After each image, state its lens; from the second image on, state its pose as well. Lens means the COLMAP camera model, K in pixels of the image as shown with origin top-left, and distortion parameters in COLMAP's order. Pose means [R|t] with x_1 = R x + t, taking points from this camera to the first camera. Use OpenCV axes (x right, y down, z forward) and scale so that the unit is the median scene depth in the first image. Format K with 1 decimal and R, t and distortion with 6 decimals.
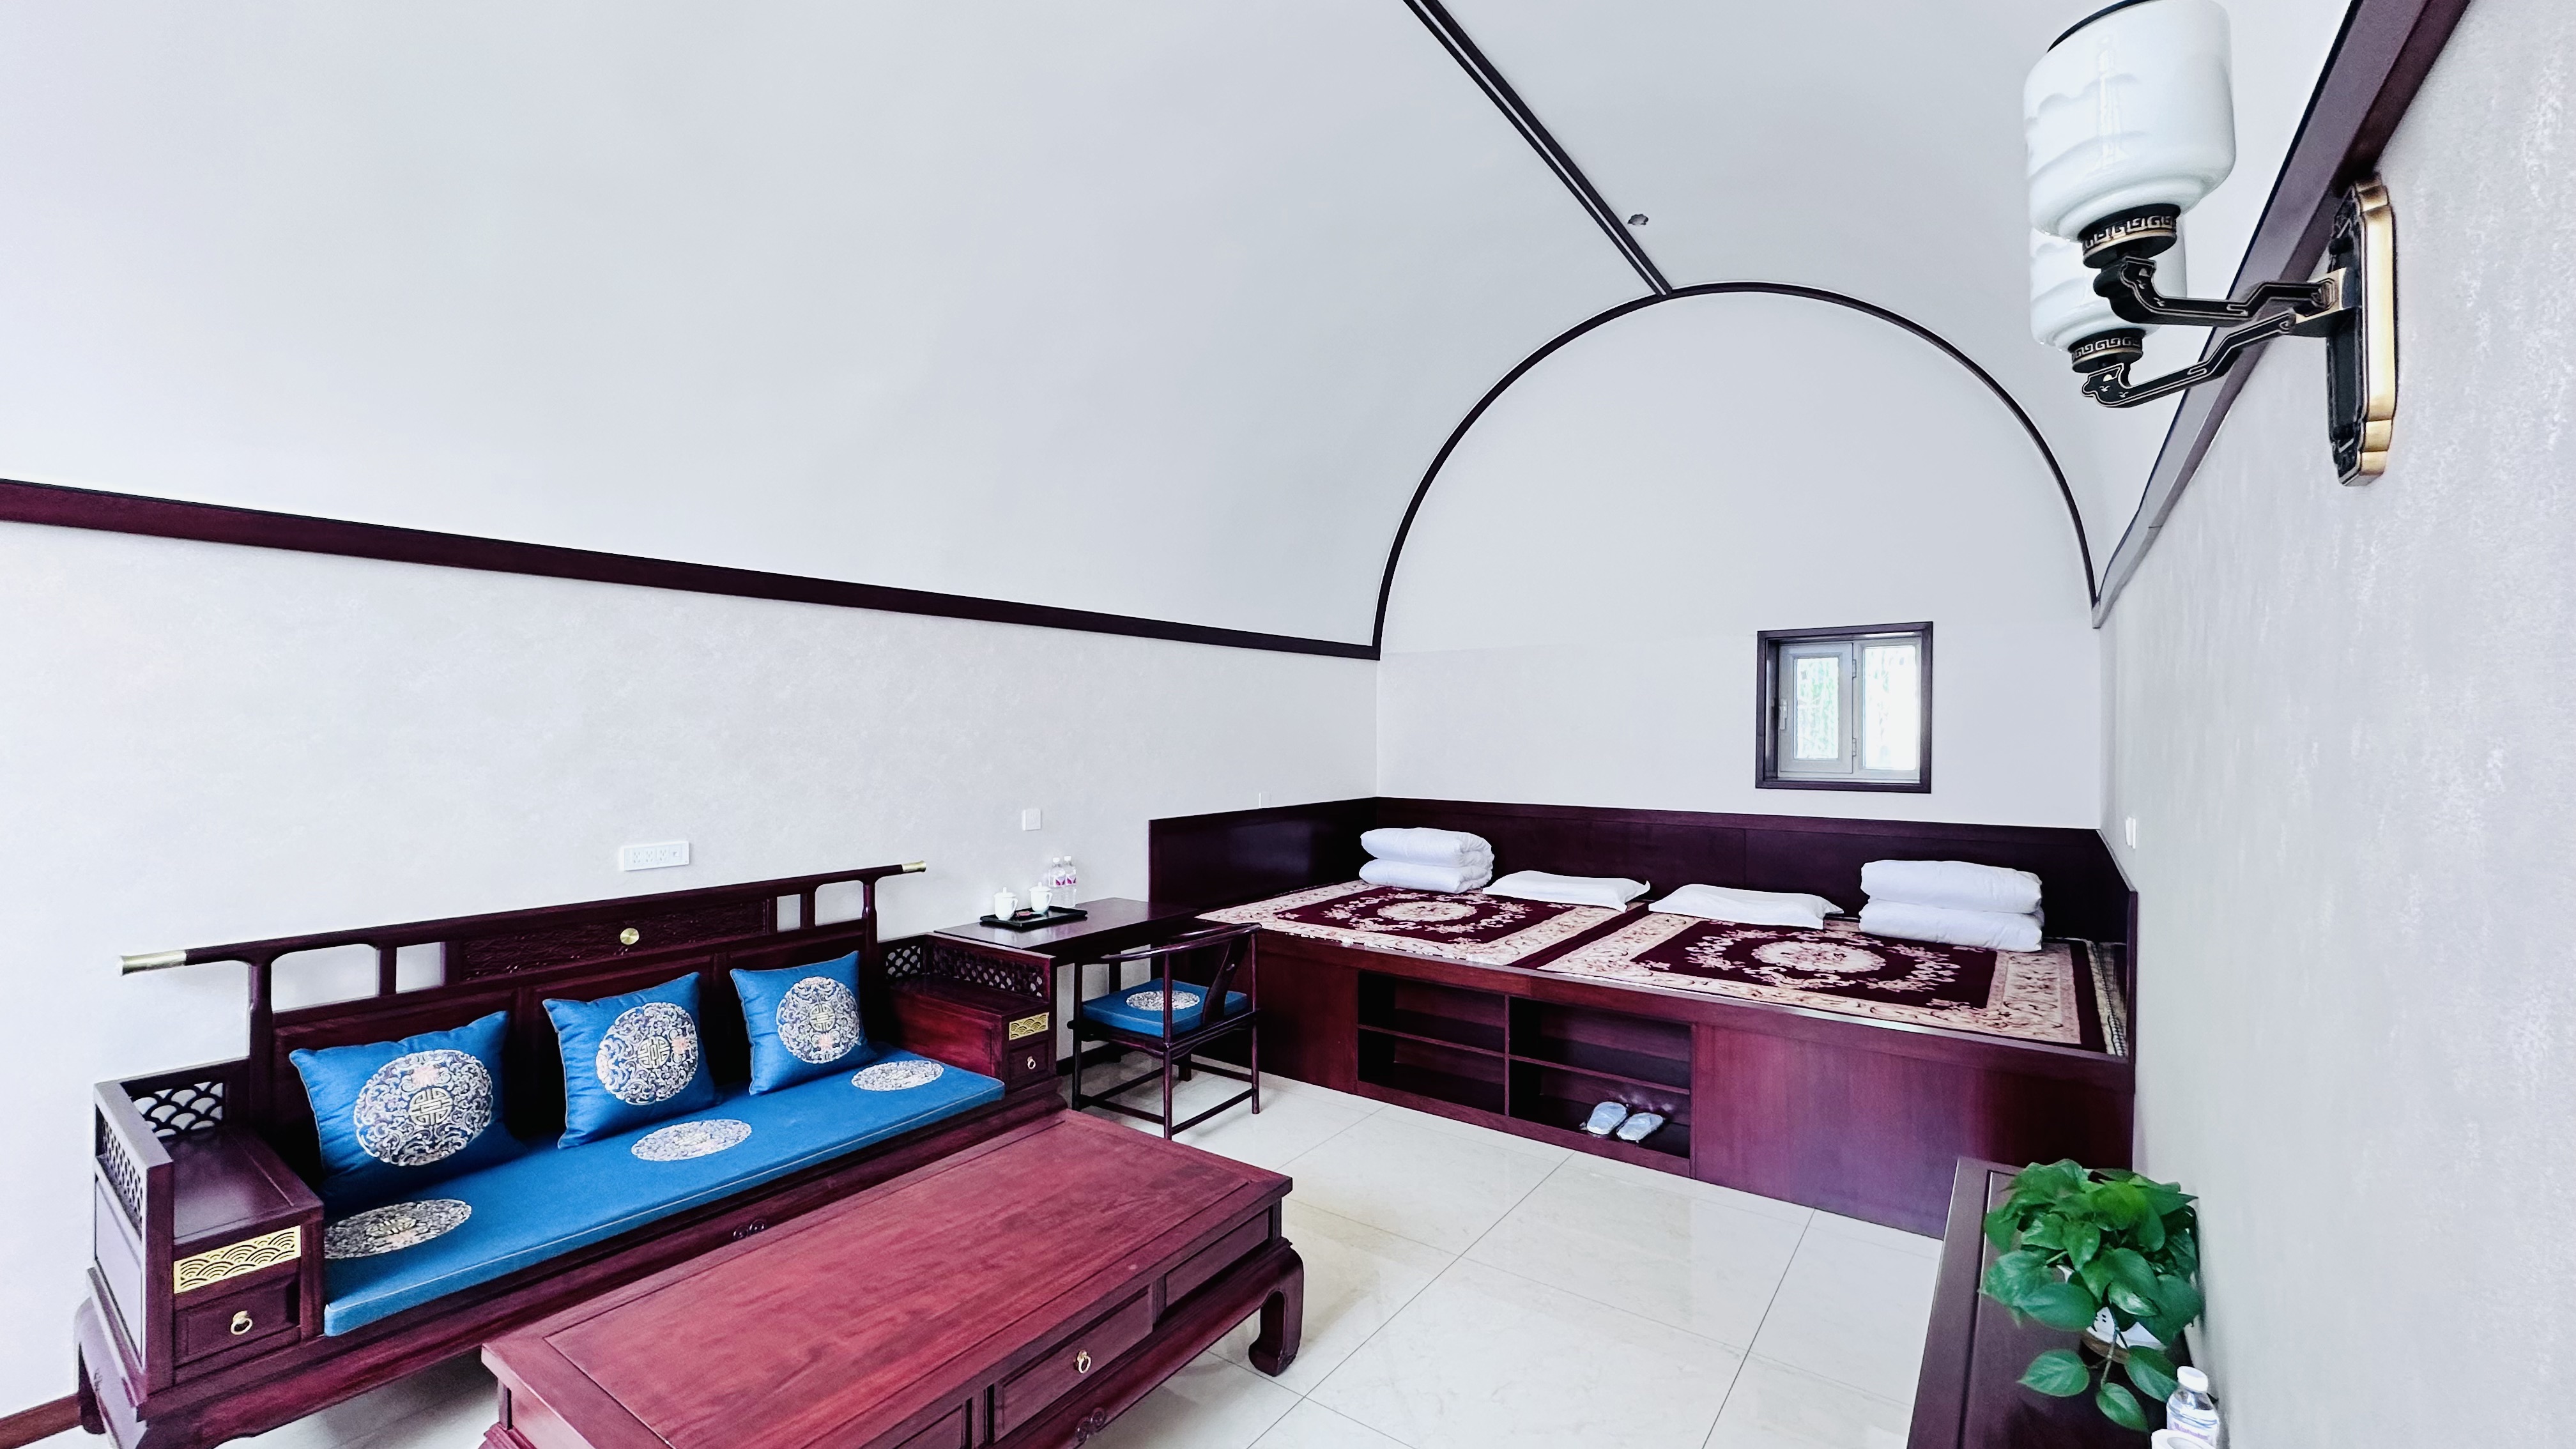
lens RADIAL K [[1027.2, 0, 1298.8], [0, 1027.2, 708.8], [0, 0, 1]] dist [0.000660, 0.000226]
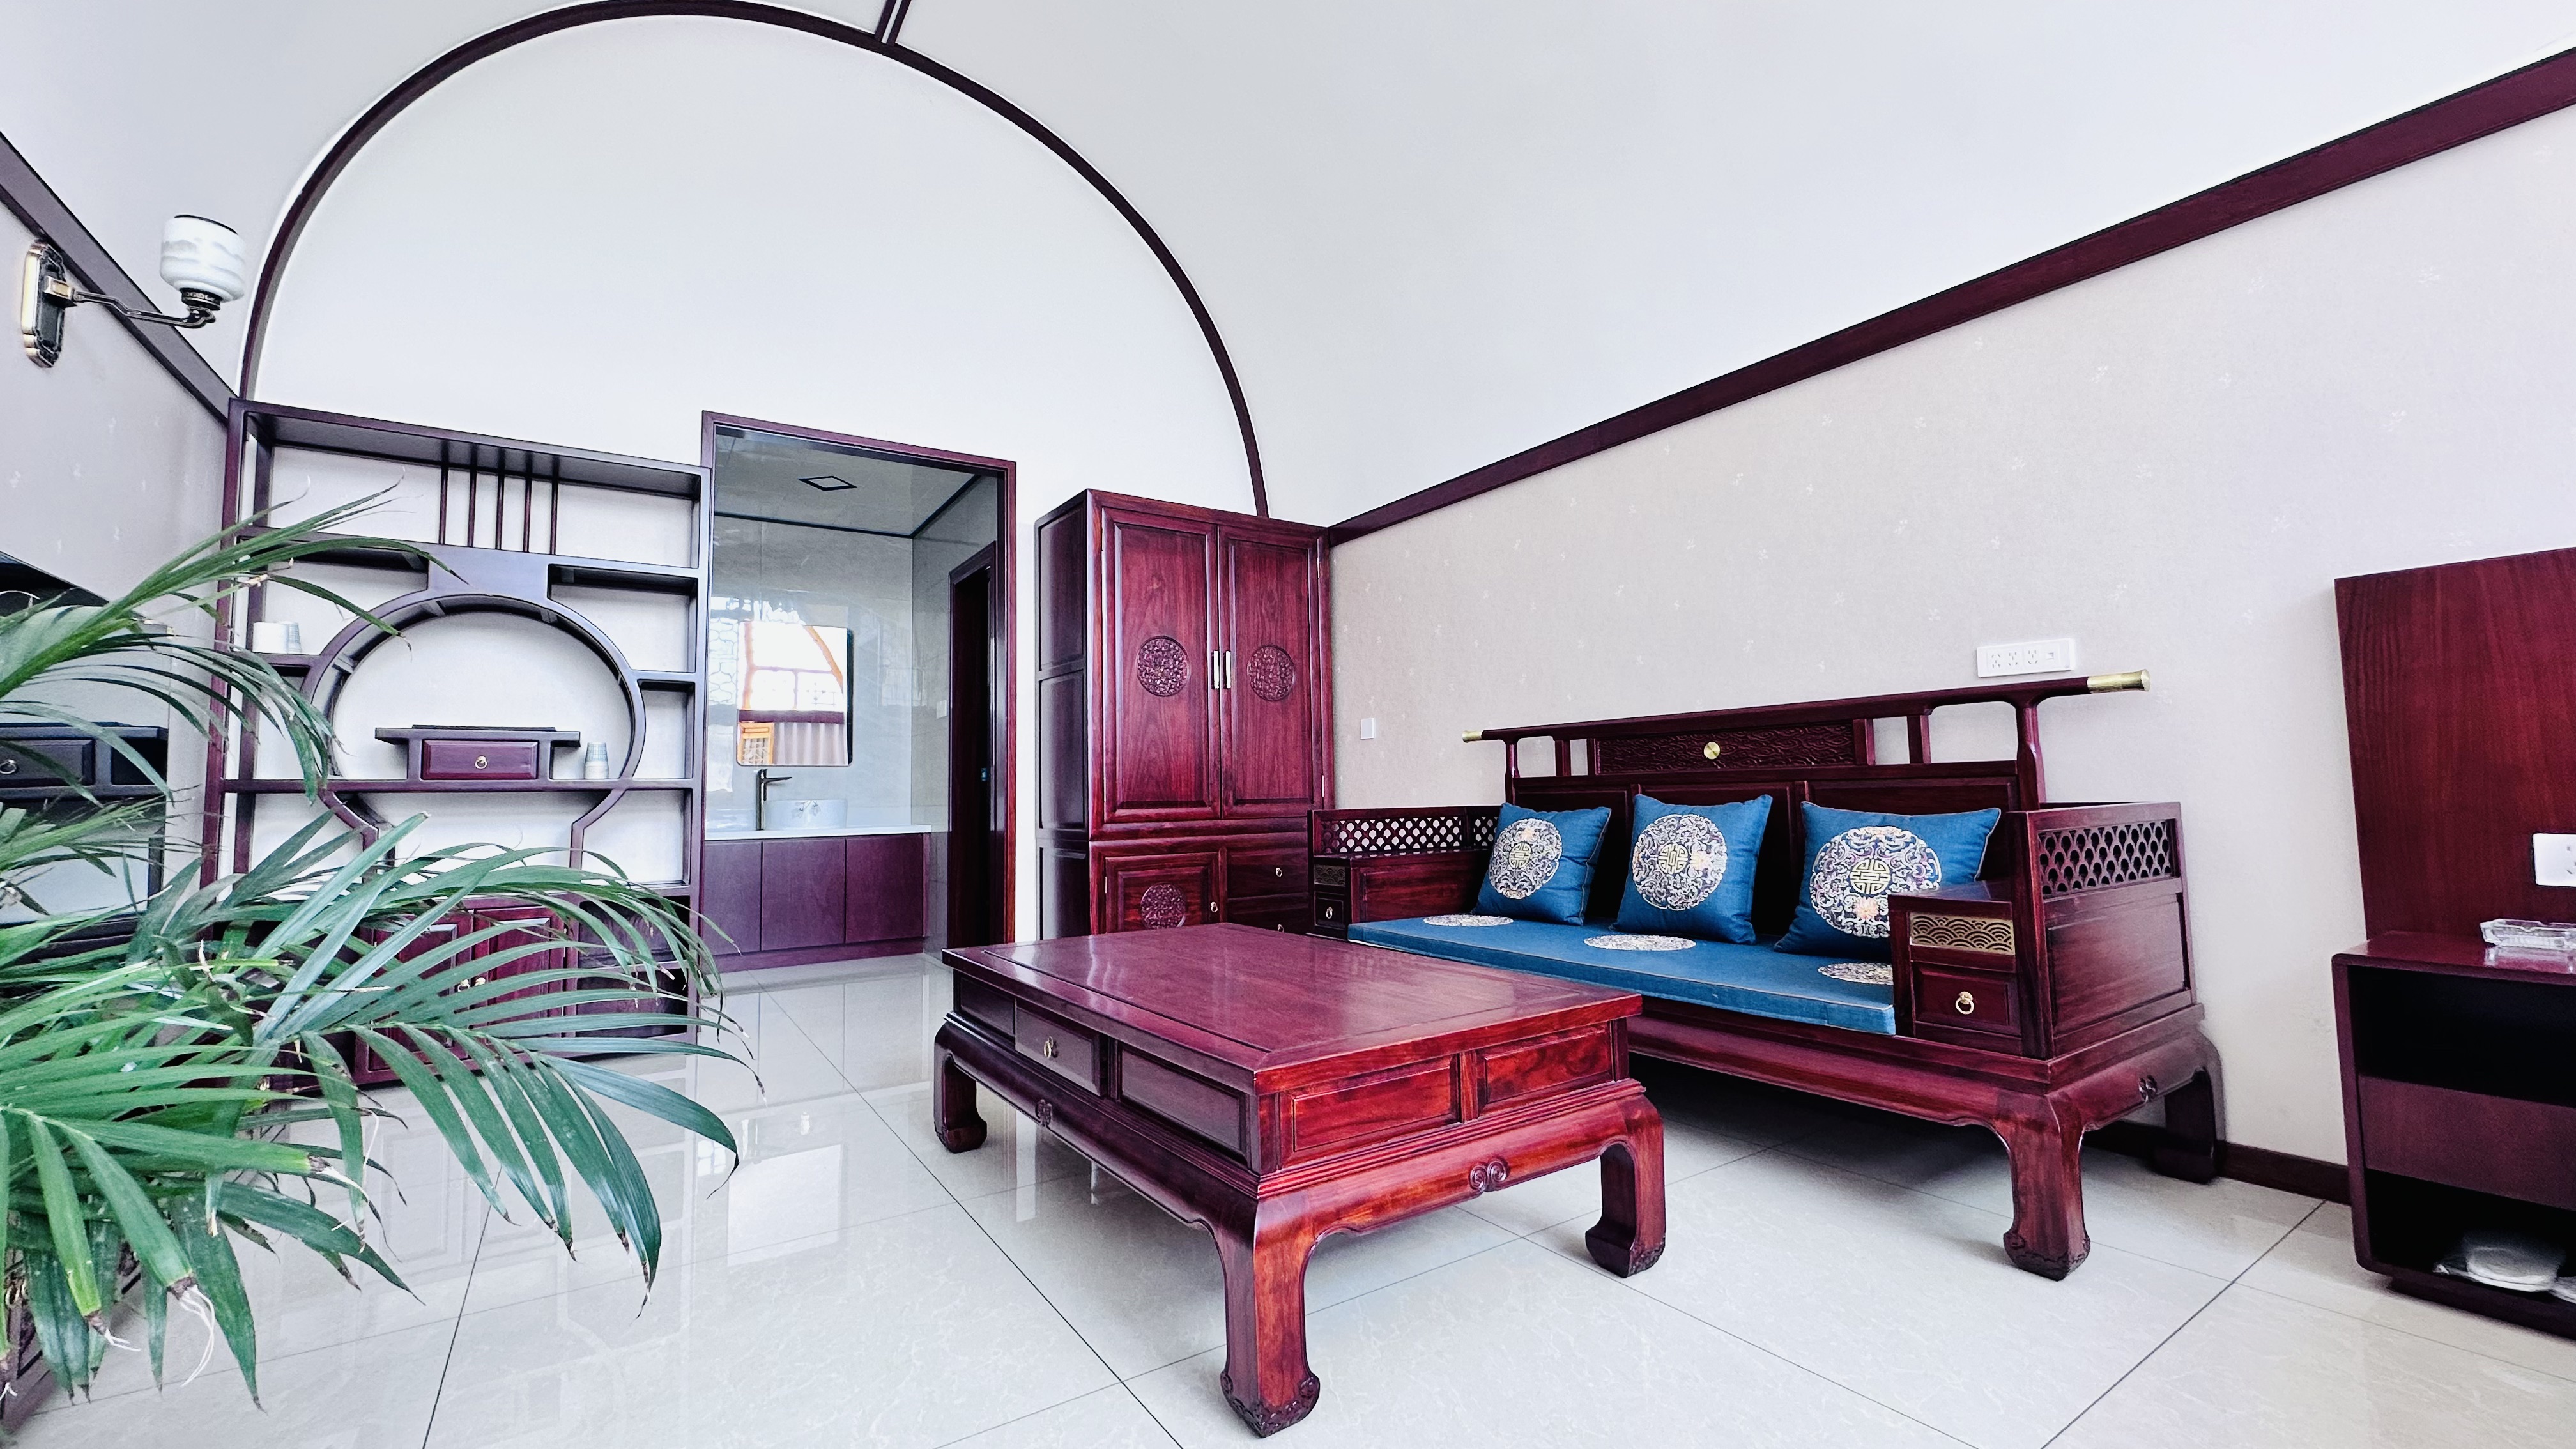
lens RADIAL K [[1027.2, 0, 1303.3], [0, 1027.2, 722.0], [0, 0, 1]] dist [0.000660, 0.000226]
pose [[-0.326204, -0.066267, -0.942974, 0.434721], [0.035389, 0.995984, -0.082235, 0.293060], [0.944637, -0.060197, -0.322549, 1.067469]]
